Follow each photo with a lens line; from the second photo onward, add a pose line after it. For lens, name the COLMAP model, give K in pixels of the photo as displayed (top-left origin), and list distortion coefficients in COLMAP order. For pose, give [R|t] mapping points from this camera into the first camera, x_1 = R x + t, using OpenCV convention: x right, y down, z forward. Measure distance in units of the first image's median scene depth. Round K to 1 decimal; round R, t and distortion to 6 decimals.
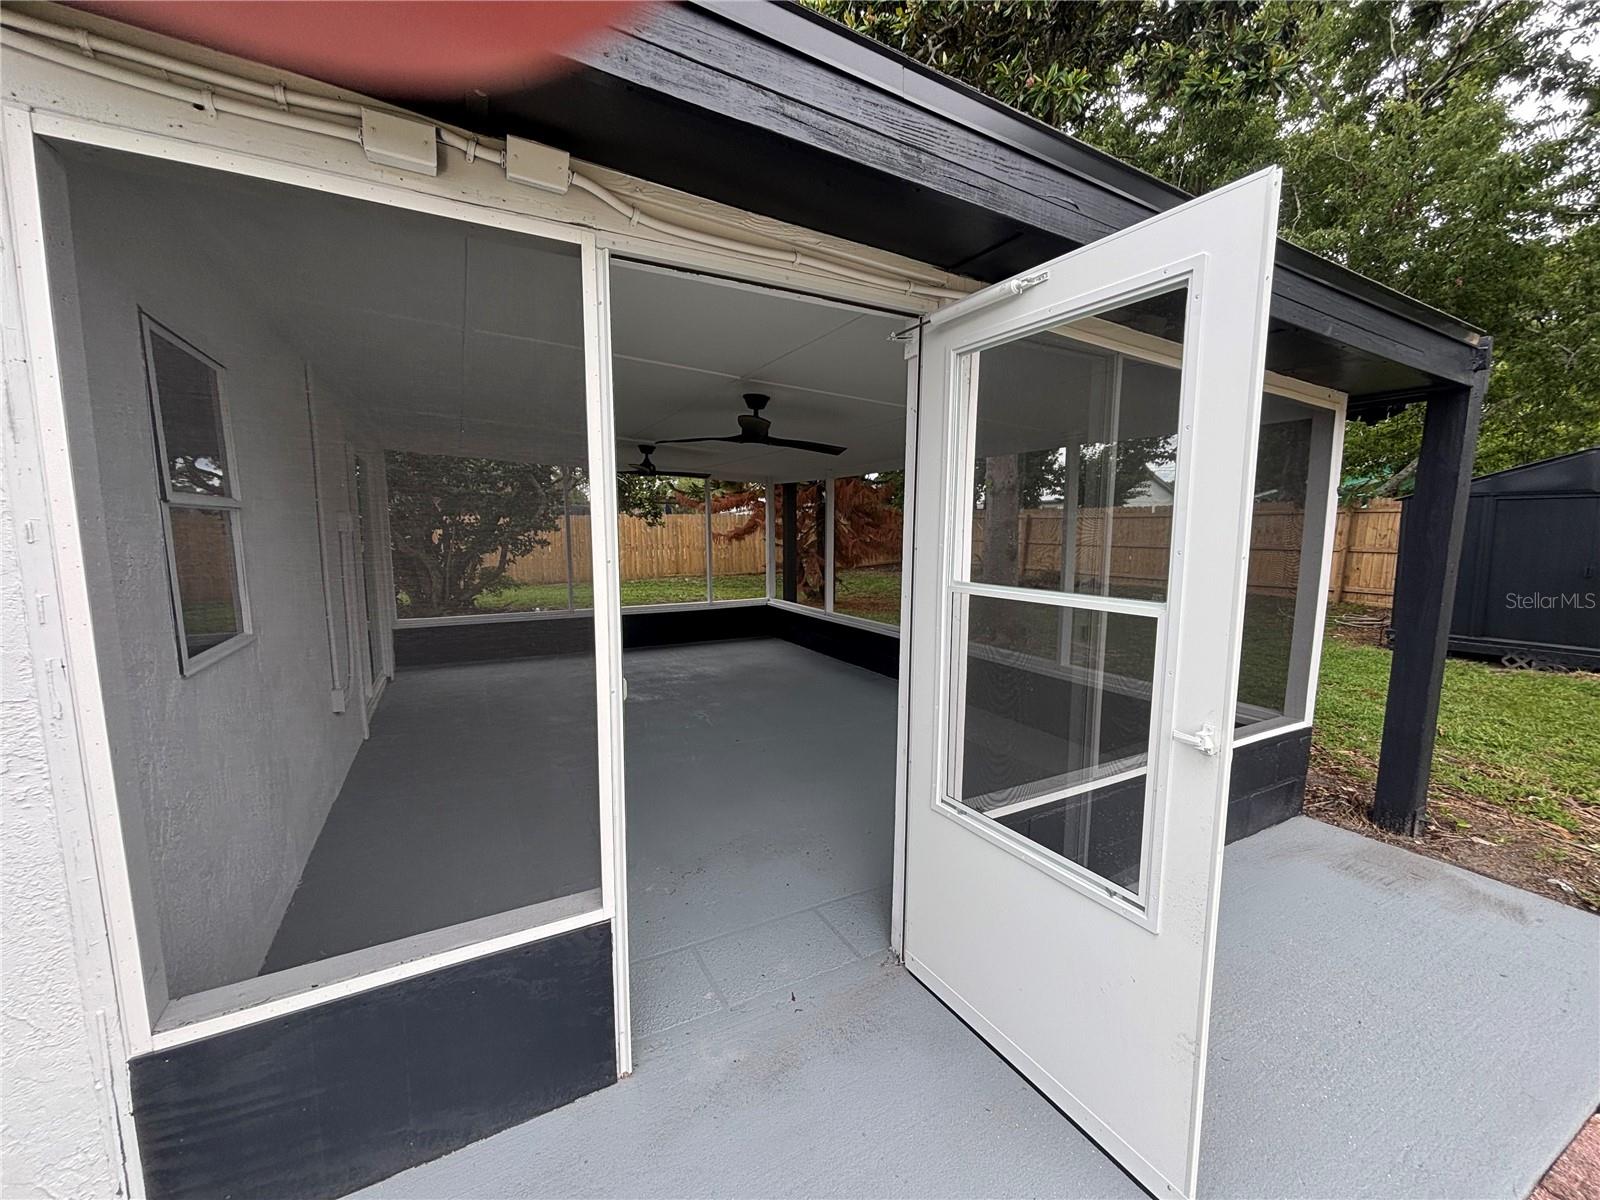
lens RADIAL K [[637.9, 0, 800.0], [0, 637.9, 600.0], [0, 0, 1]] dist [0.017417, -0.000064]
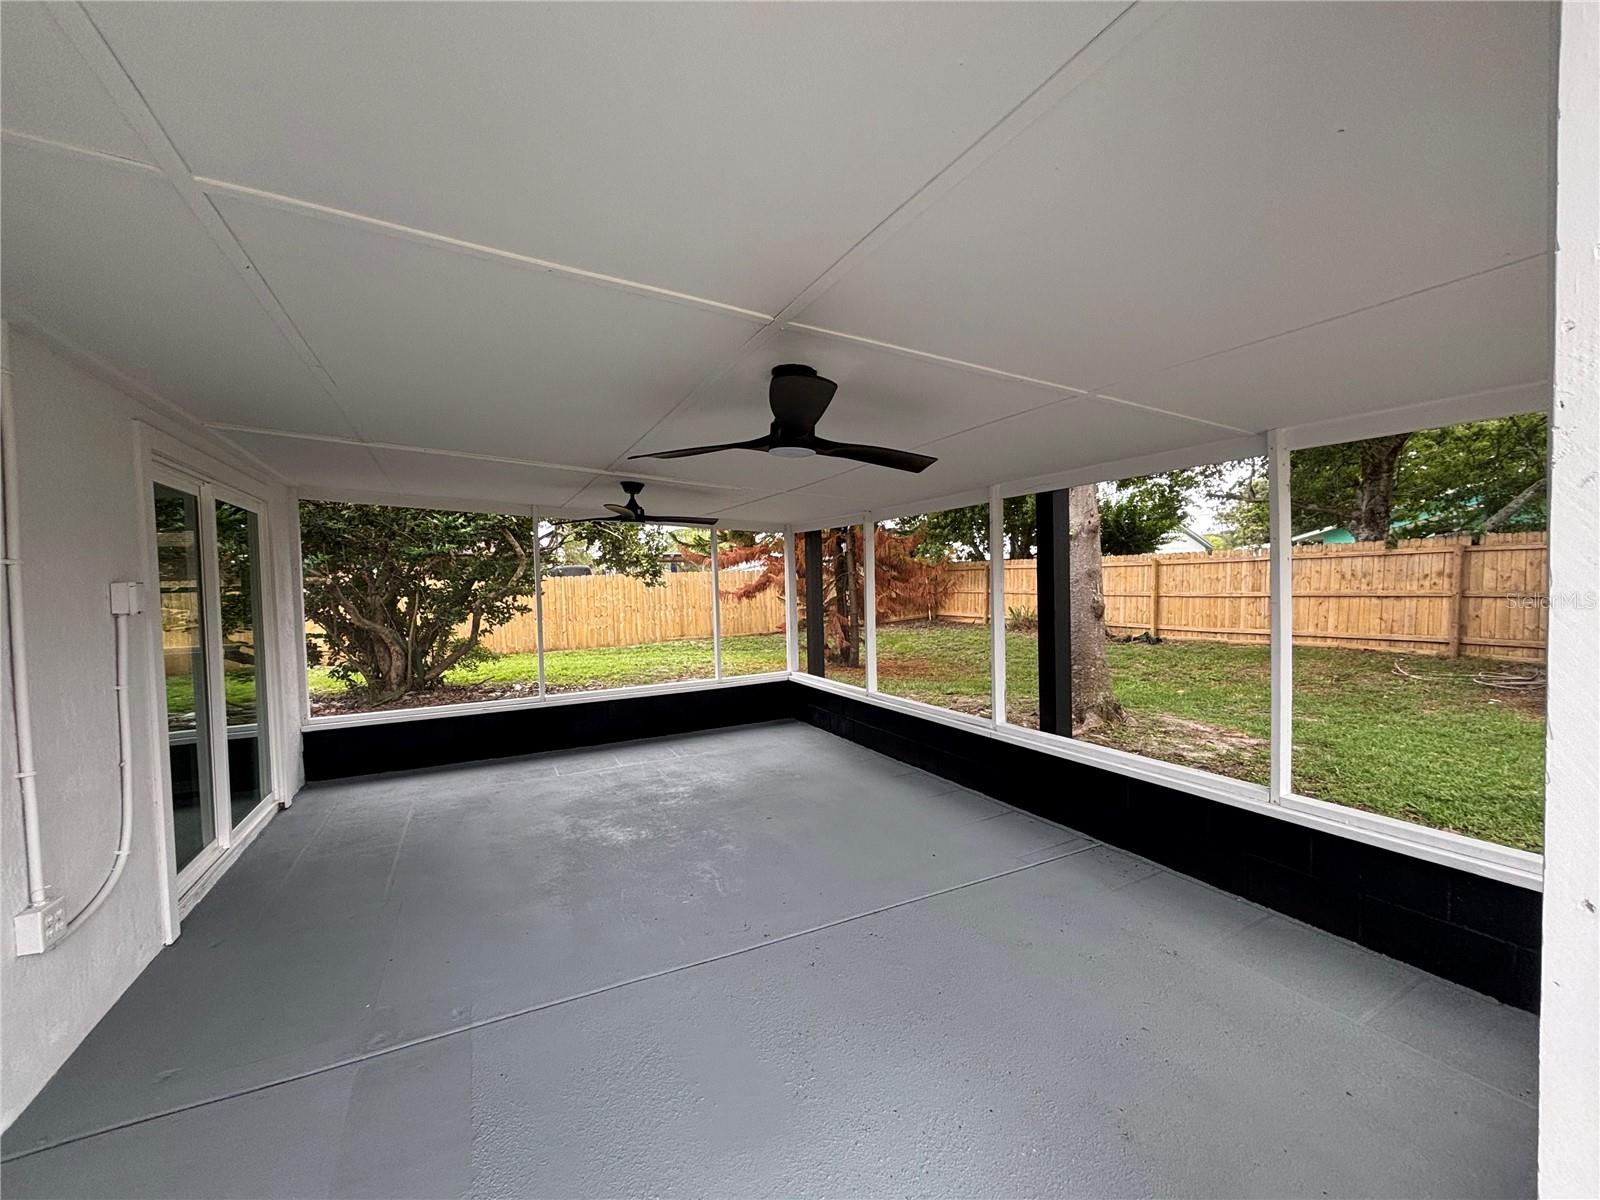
lens RADIAL K [[637.9, 0, 800.0], [0, 637.9, 600.0], [0, 0, 1]] dist [0.017417, -0.000064]
pose [[0.999650, -0.024080, -0.010995, -0.019986], [0.023053, 0.996070, -0.085517, -0.018653], [0.013011, 0.085233, 0.996276, 0.140832]]
